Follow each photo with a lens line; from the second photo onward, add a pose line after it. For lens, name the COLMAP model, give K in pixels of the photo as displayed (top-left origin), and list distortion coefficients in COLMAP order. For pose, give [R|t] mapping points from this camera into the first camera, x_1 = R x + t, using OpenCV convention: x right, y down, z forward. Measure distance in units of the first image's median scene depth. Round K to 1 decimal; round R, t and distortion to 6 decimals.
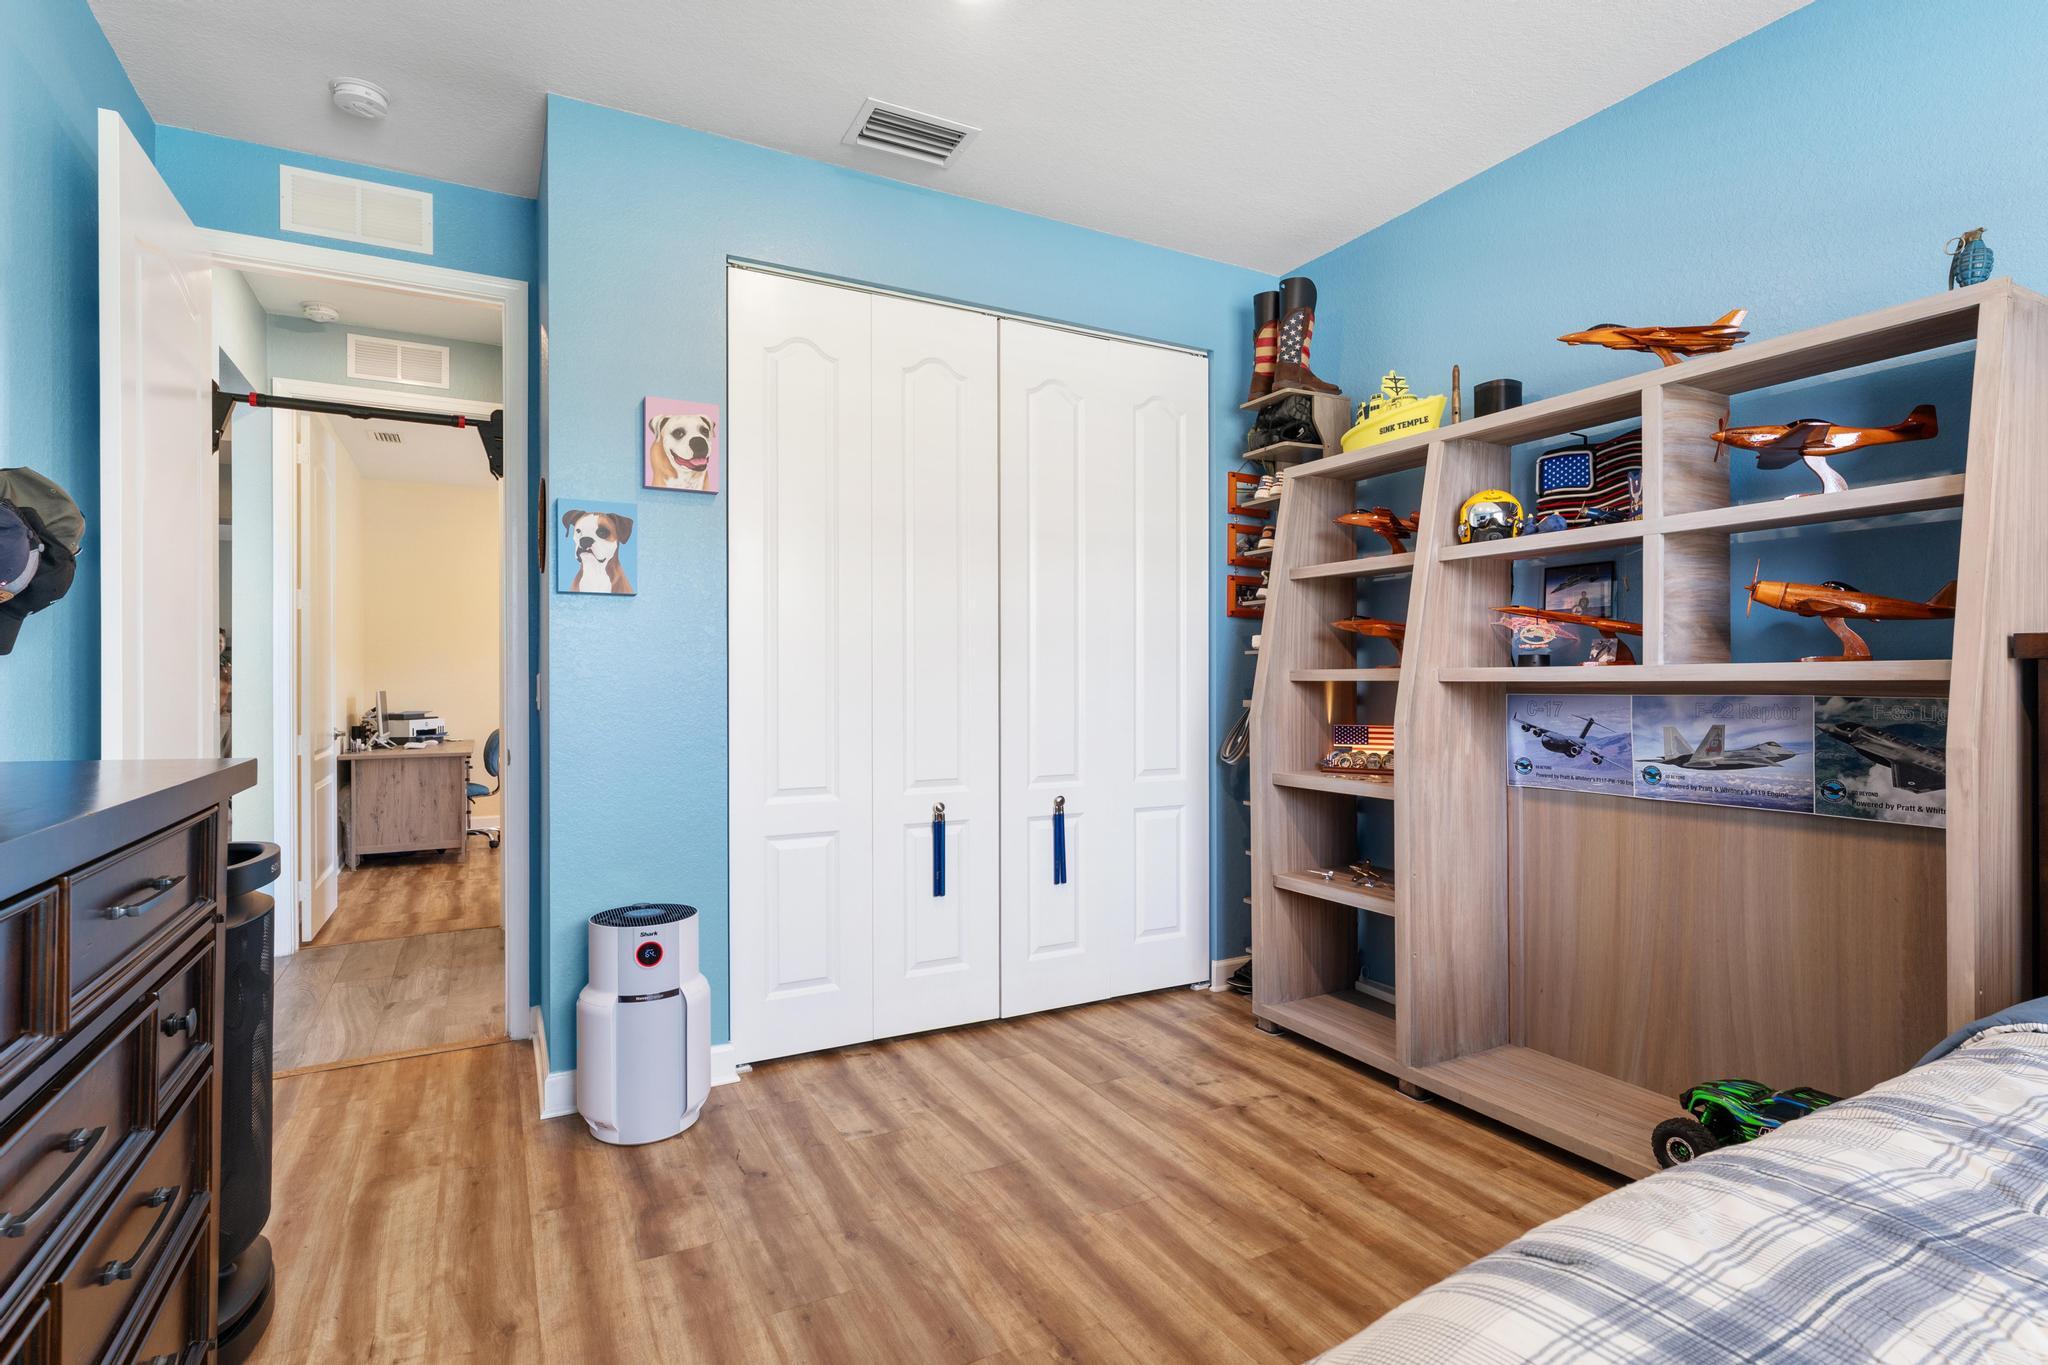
lens RADIAL K [[1037.6, 0, 1031.6], [0, 1037.6, 674.2], [0, 0, 1]] dist [0.018273, 0.000027]
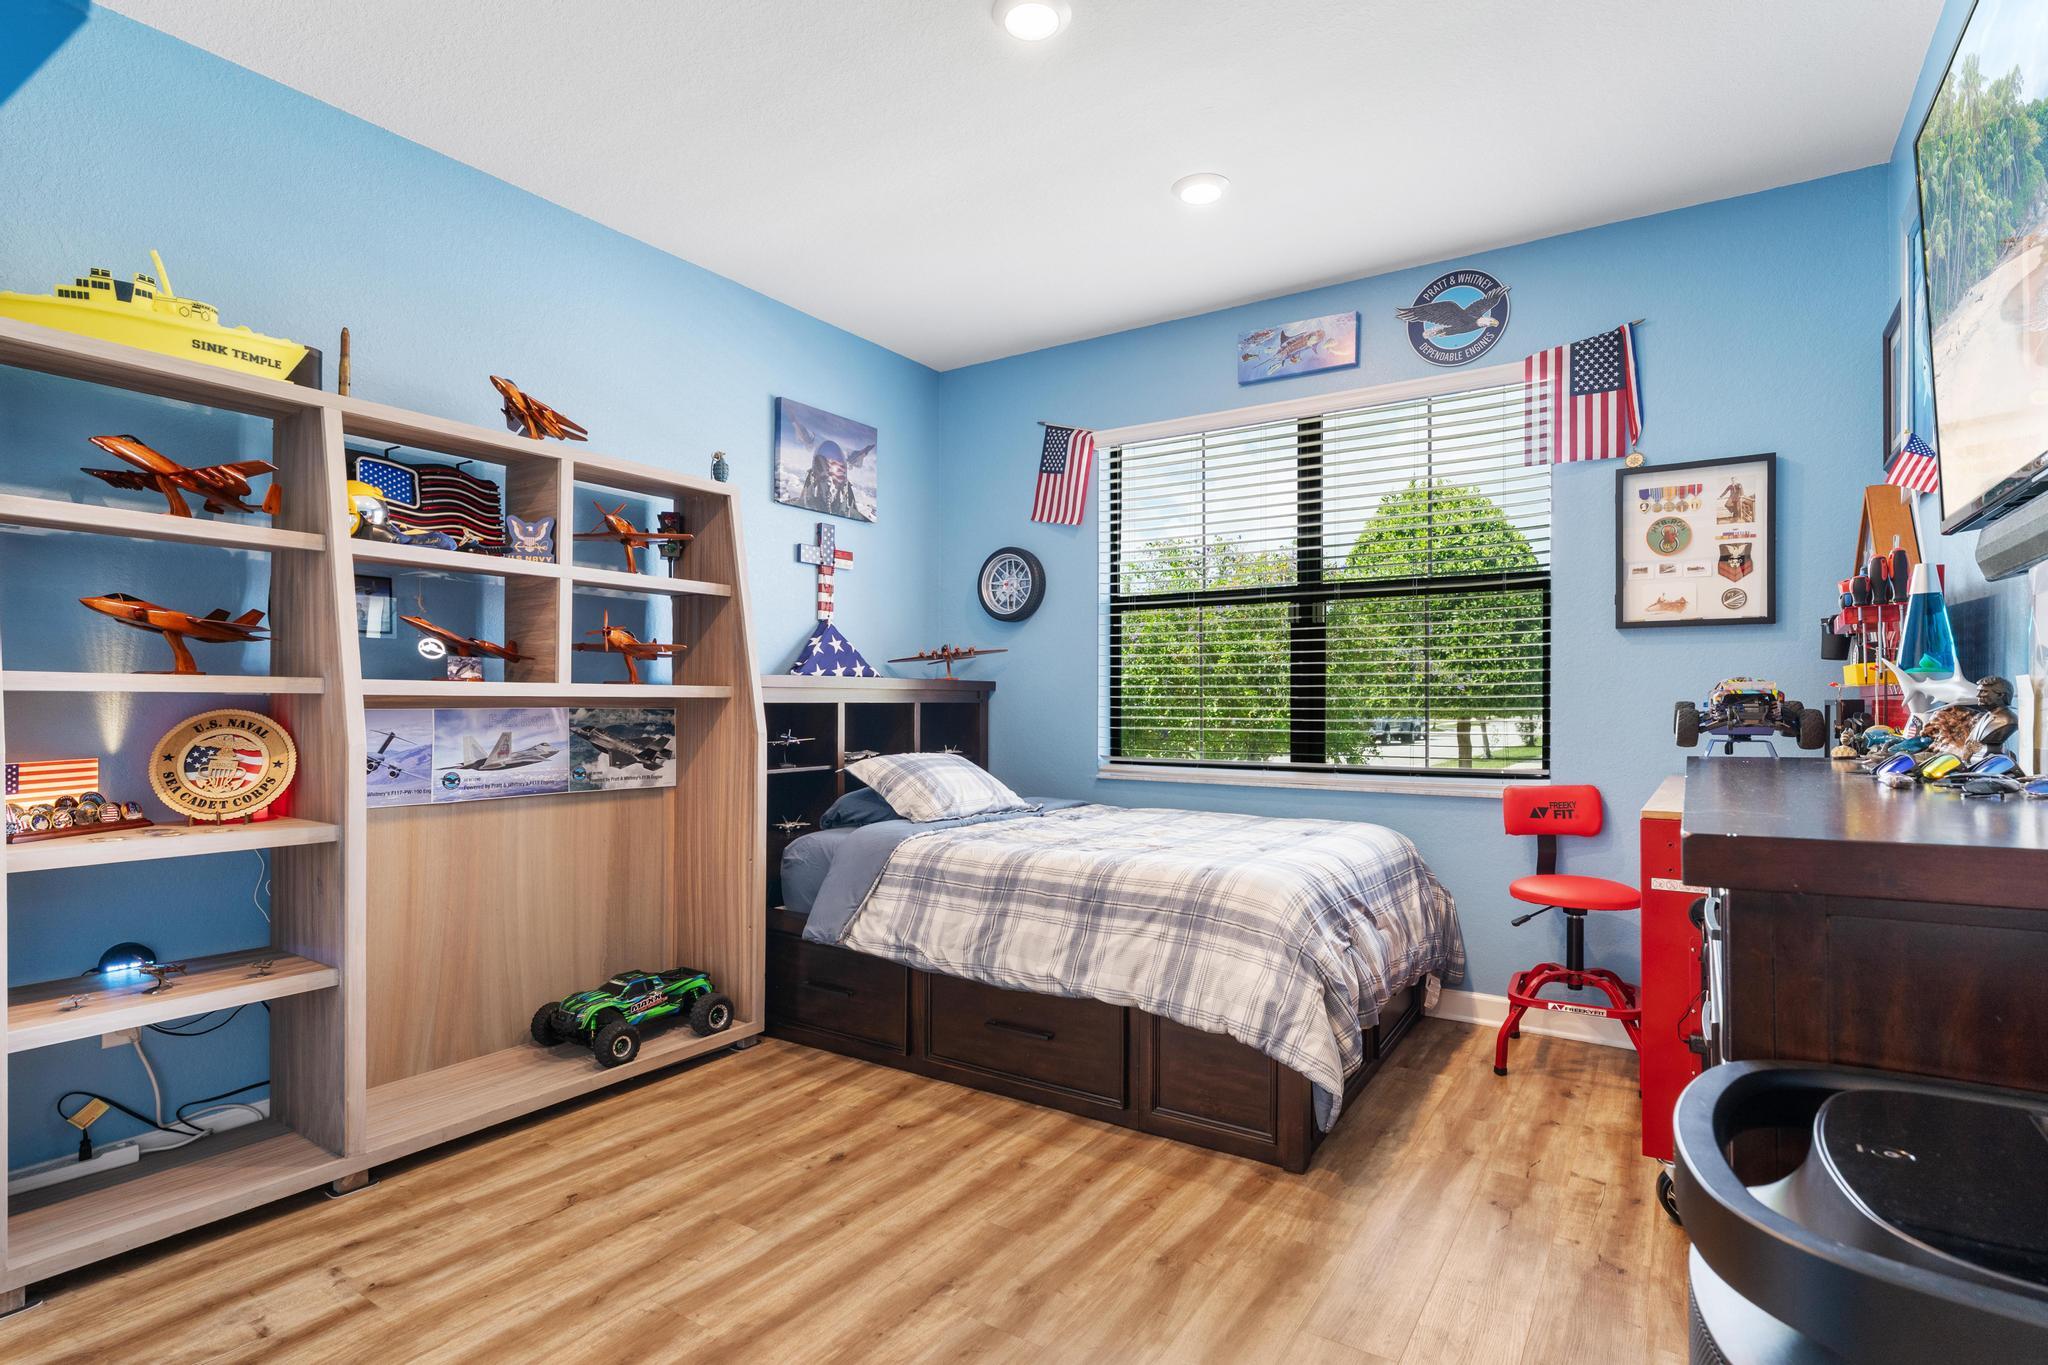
lens RADIAL K [[1037.6, 0, 1035.2], [0, 1037.6, 692.0], [0, 0, 1]] dist [0.018273, 0.000027]
pose [[-0.485090, 0.012866, 0.874370, -0.716837], [-0.007256, 0.999798, -0.018737, 0.019543], [-0.874434, -0.015434, -0.484898, 1.048648]]
